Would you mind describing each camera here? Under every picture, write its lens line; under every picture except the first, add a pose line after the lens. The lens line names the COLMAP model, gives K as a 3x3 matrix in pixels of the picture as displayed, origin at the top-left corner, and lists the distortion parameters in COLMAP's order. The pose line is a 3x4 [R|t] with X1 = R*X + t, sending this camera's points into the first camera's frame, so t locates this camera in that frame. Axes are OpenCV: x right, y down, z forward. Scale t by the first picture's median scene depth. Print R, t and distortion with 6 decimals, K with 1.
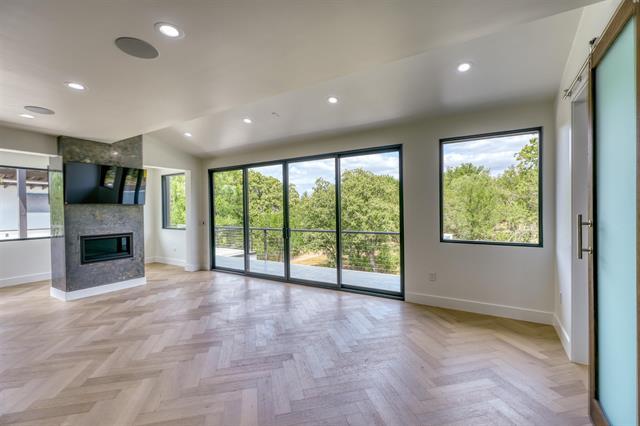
lens RADIAL K [[284.6, 0, 321.2], [0, 284.6, 211.0], [0, 0, 1]] dist [-0.000791, -0.000145]
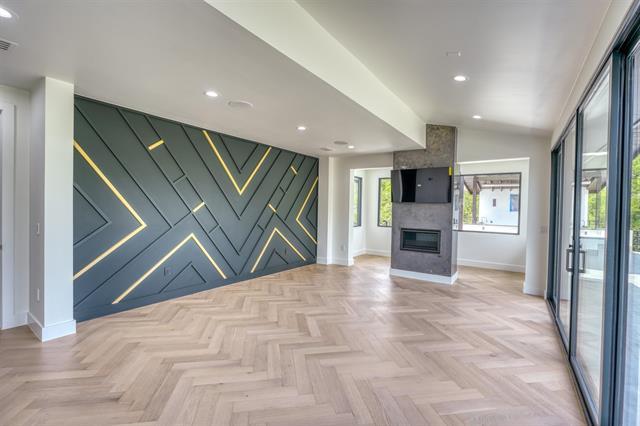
lens RADIAL K [[284.6, 0, 321.2], [0, 284.6, 211.0], [0, 0, 1]] dist [-0.000791, -0.000145]
pose [[-0.039927, 0.024864, -0.998893, 0.409181], [-0.029144, 0.999236, 0.026037, -0.007951], [0.998777, 0.030151, -0.039172, 0.652170]]
